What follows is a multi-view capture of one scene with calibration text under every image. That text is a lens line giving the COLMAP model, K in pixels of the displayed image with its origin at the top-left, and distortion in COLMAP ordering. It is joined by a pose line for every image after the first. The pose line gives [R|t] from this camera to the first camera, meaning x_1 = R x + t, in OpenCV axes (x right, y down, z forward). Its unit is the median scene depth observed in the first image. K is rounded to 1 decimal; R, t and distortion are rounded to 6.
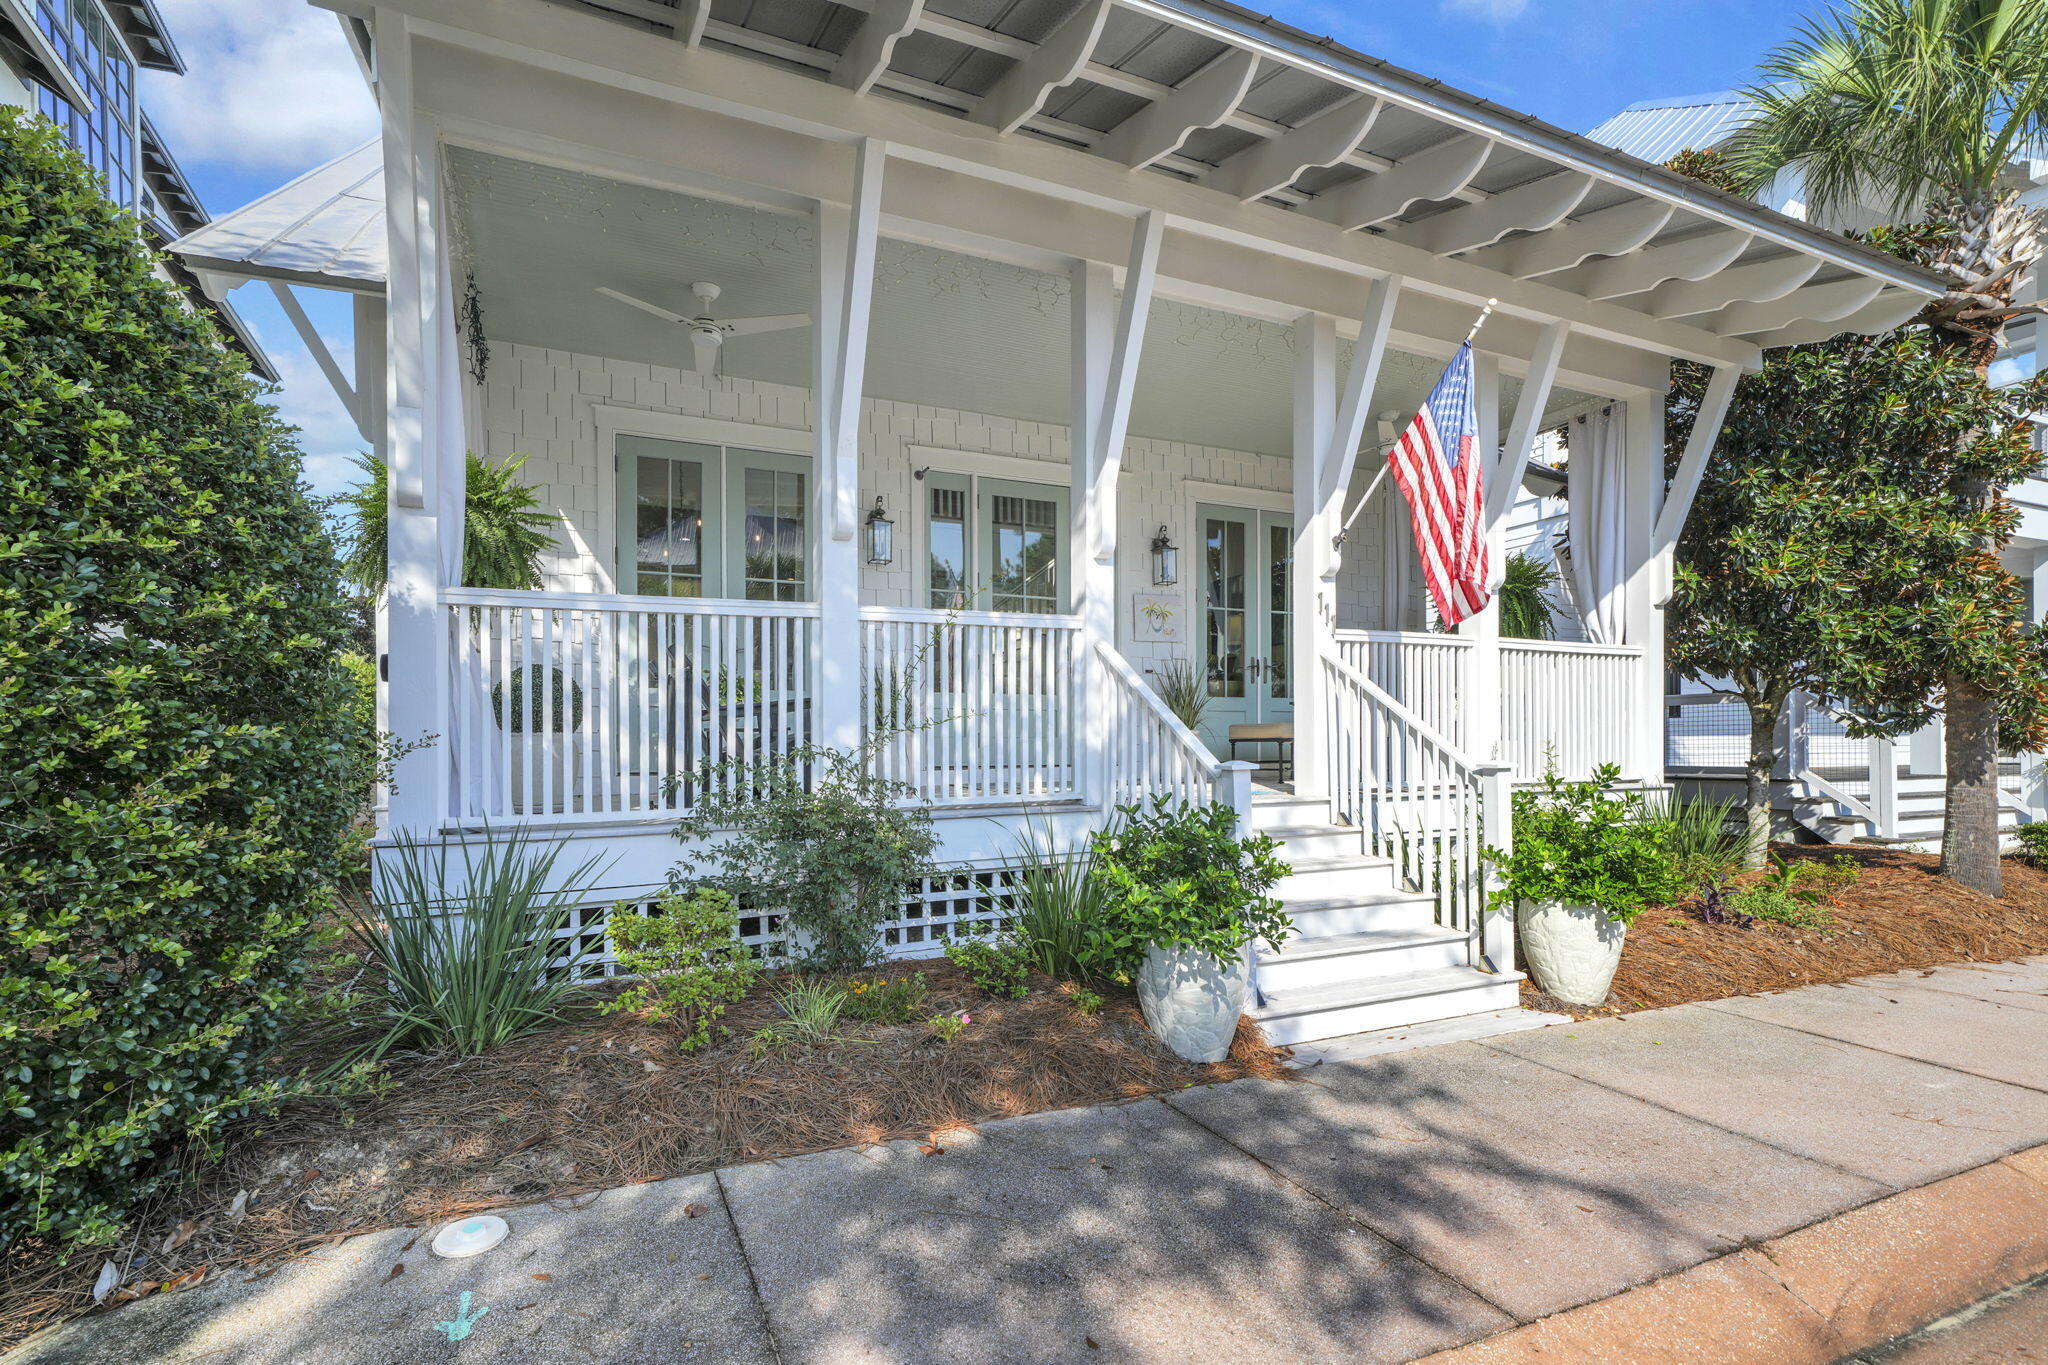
lens RADIAL K [[983.0, 0, 1018.5], [0, 983.0, 726.5], [0, 0, 1]] dist [0.012694, 0.000123]
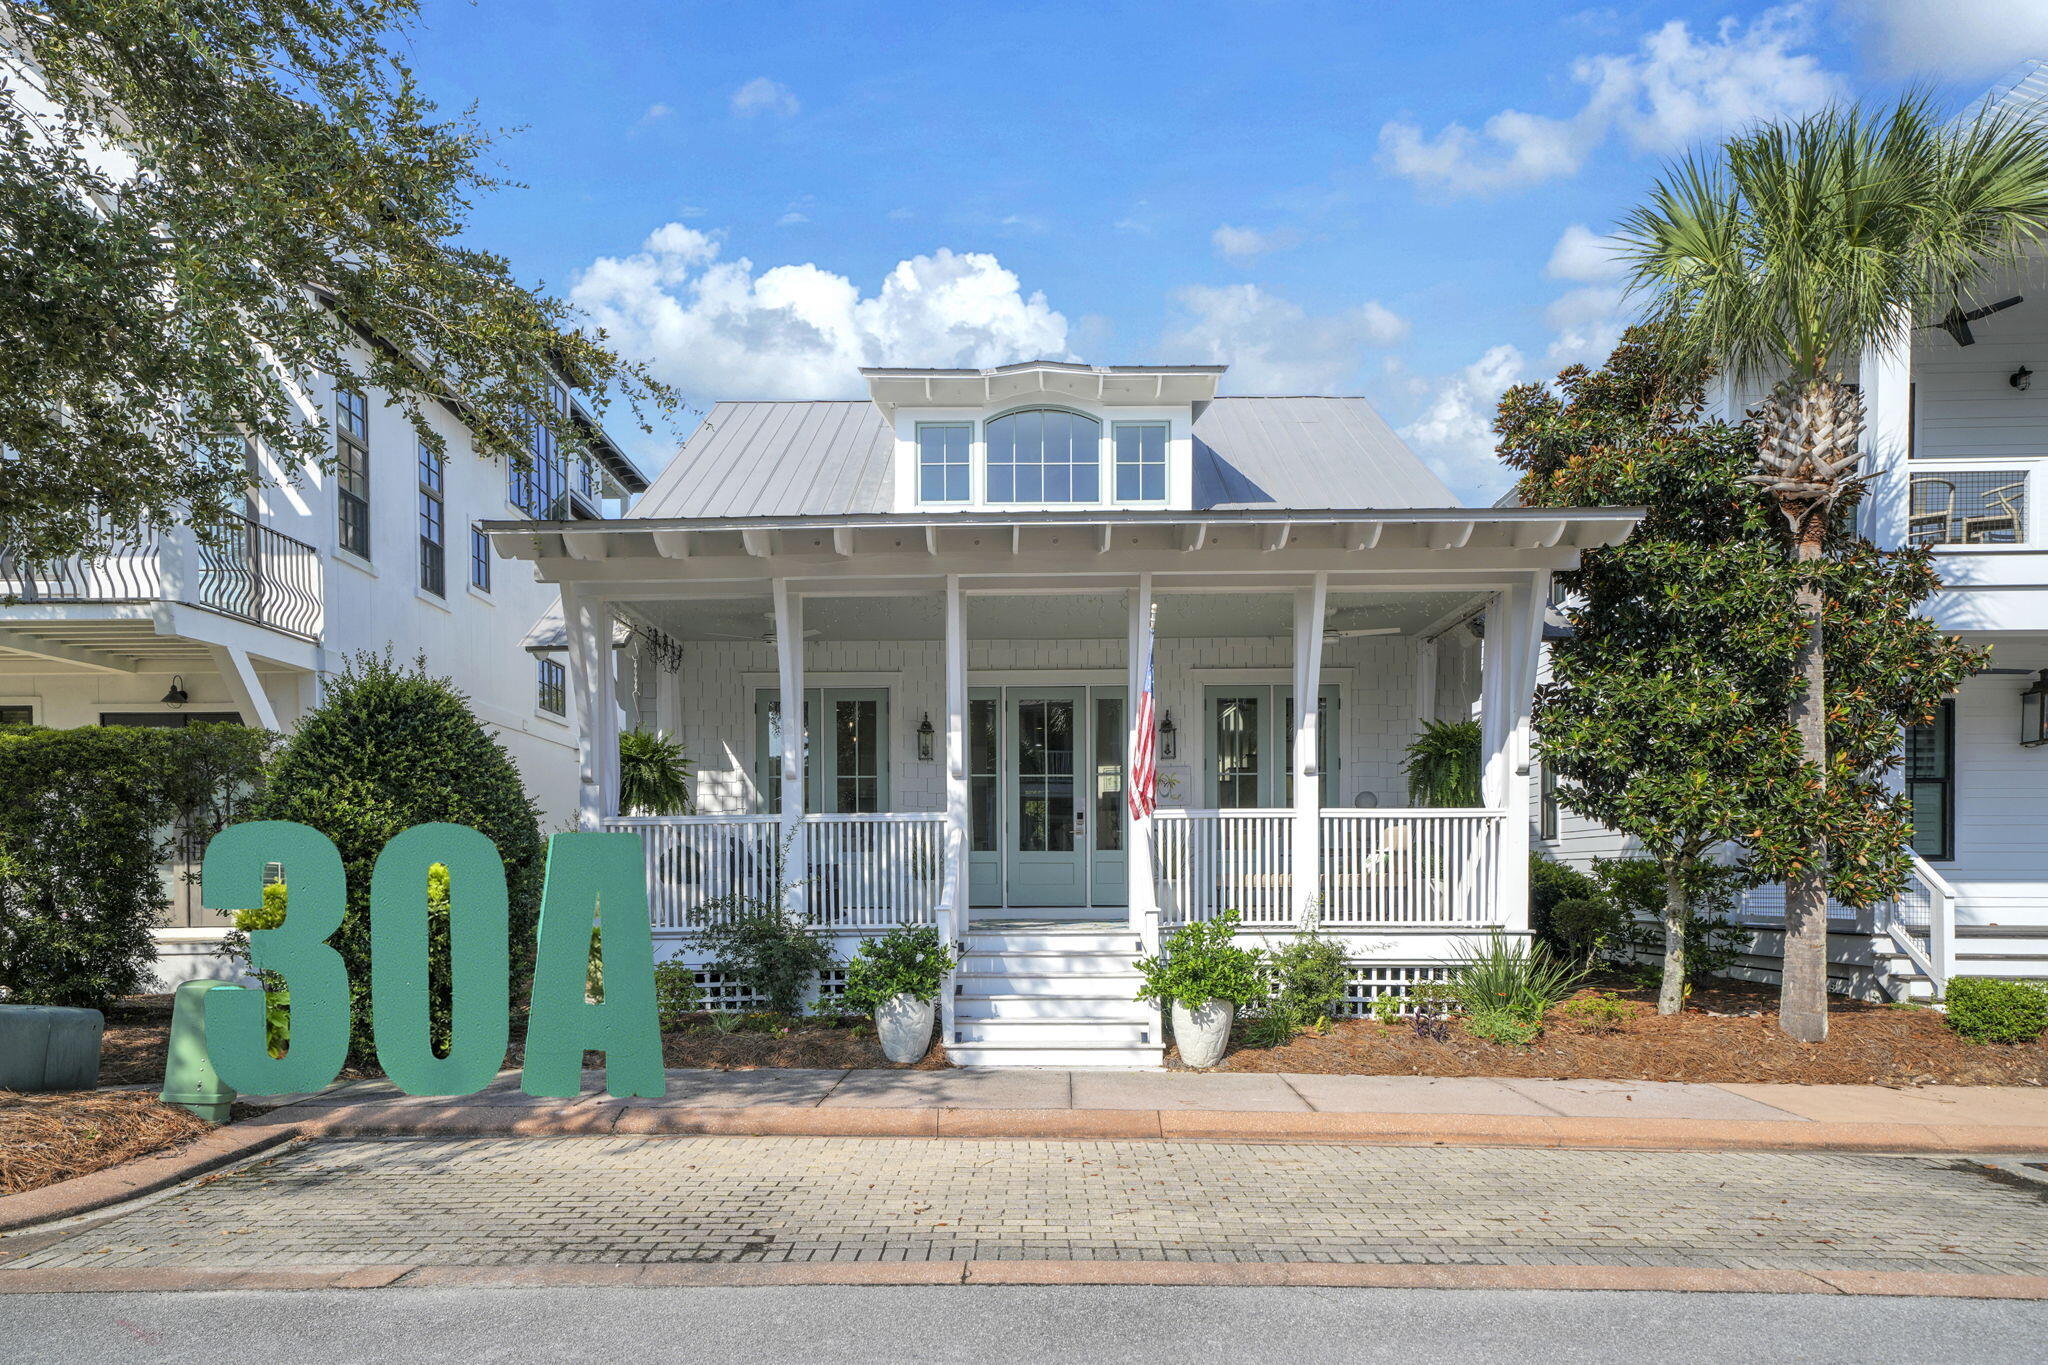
lens RADIAL K [[1301.0, 0, 989.6], [0, 1301.0, 853.3], [0, 0, 1]] dist [0.046560, 0.000306]
pose [[0.892502, -0.004947, -0.451016, 1.216432], [0.005947, 0.999982, 0.000800, -0.053727], [0.451004, -0.003396, 0.892516, -0.962924]]
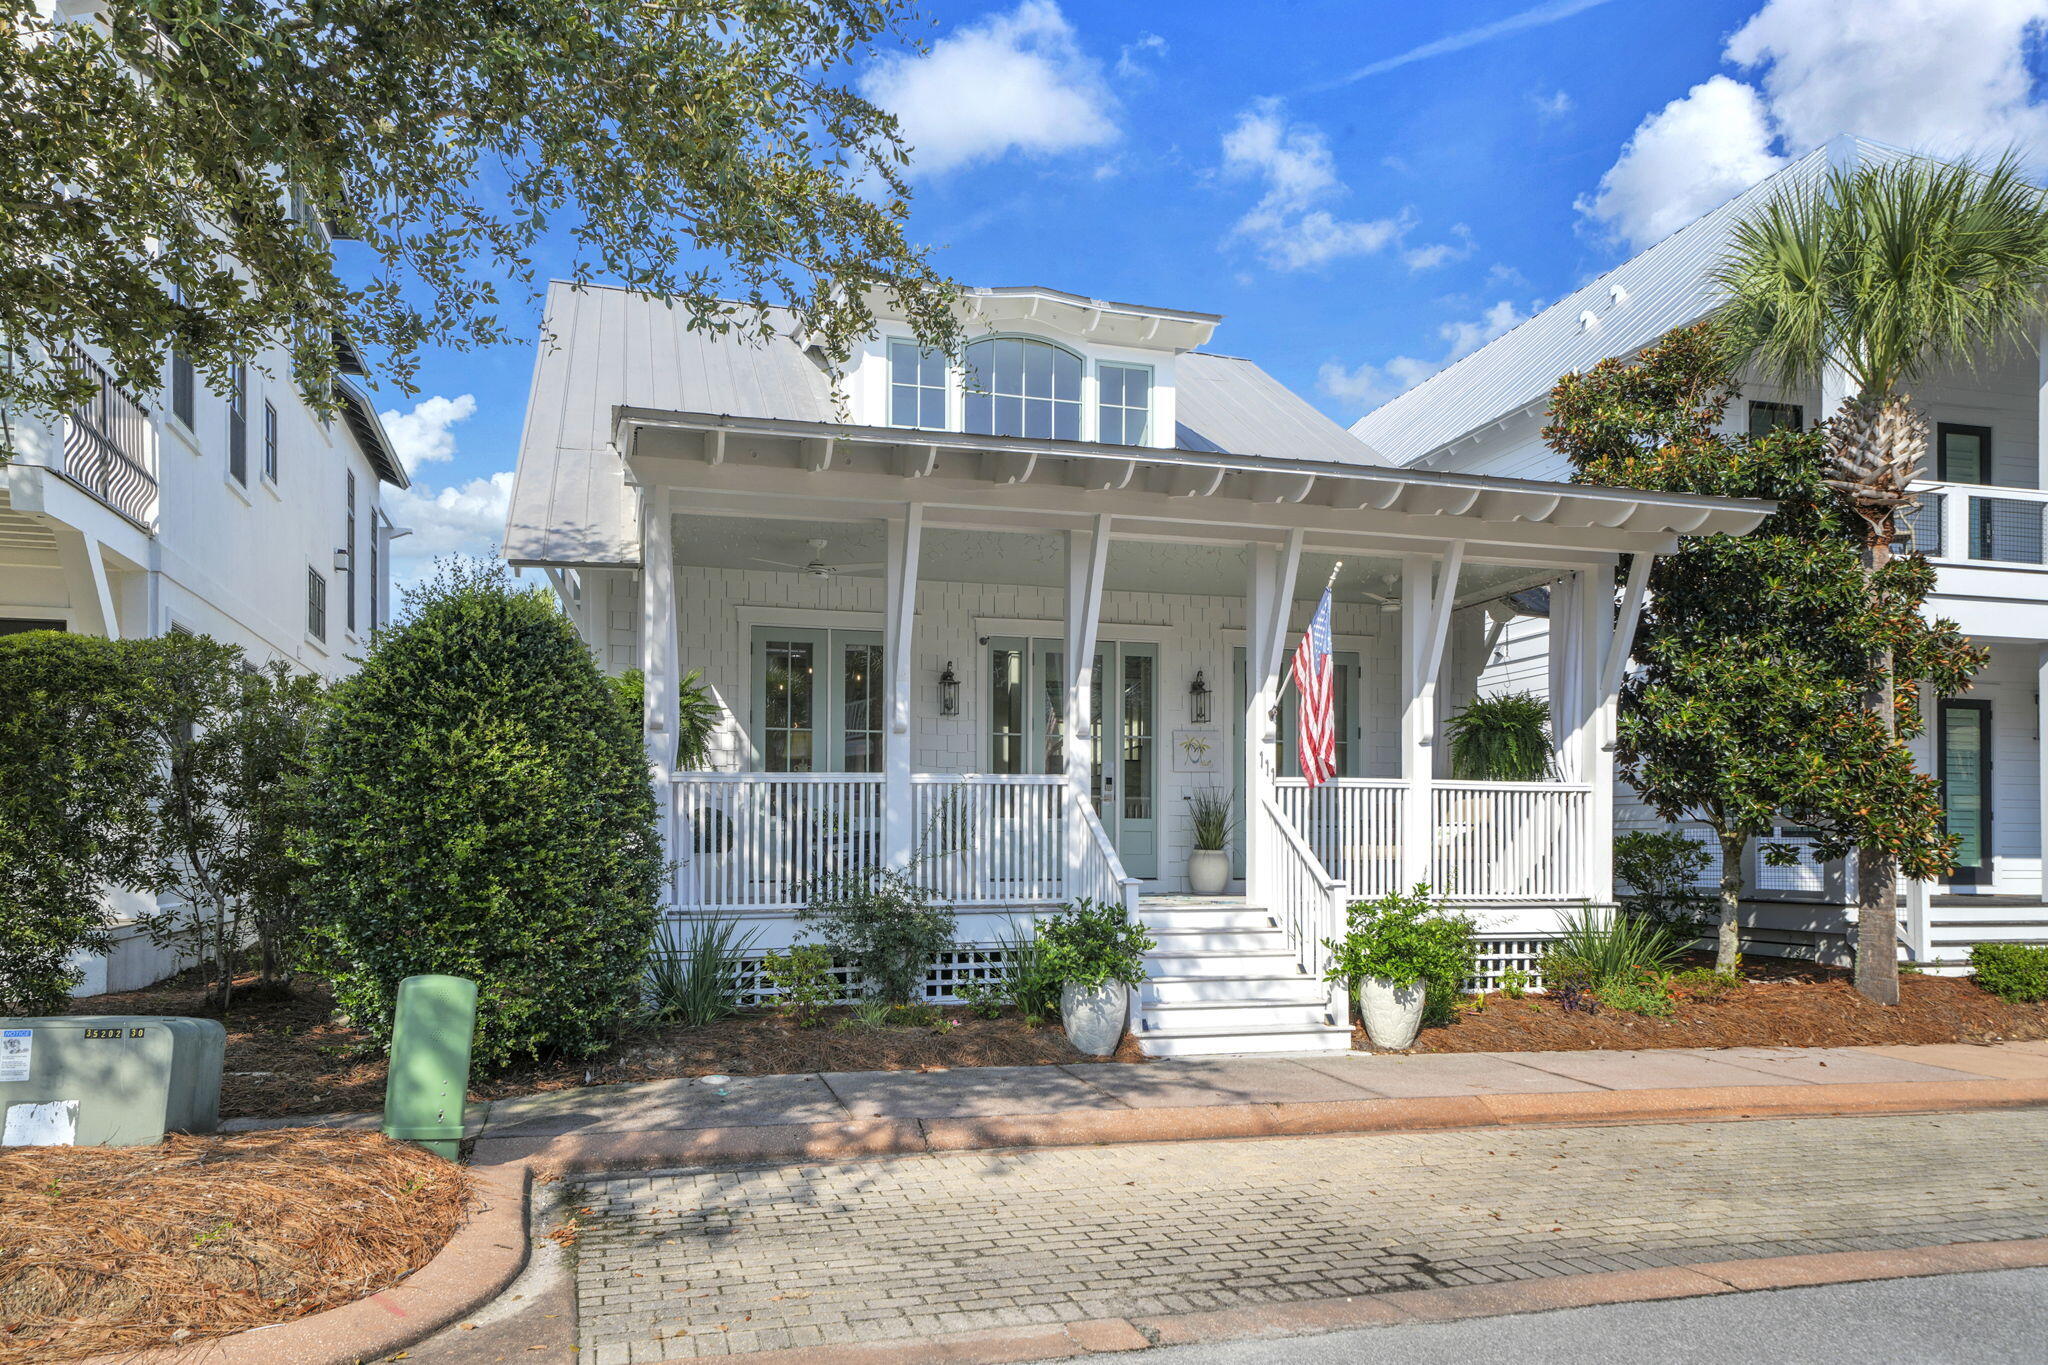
lens RADIAL K [[1410.3, 0, 1014.4], [0, 1410.3, 788.9], [0, 0, 1]] dist [0.037747, 0.000514]
pose [[0.986344, 0.002515, -0.164681, 0.368821], [-0.006231, 0.999737, -0.022057, -0.052612], [0.164582, 0.022782, 0.986100, -1.176111]]
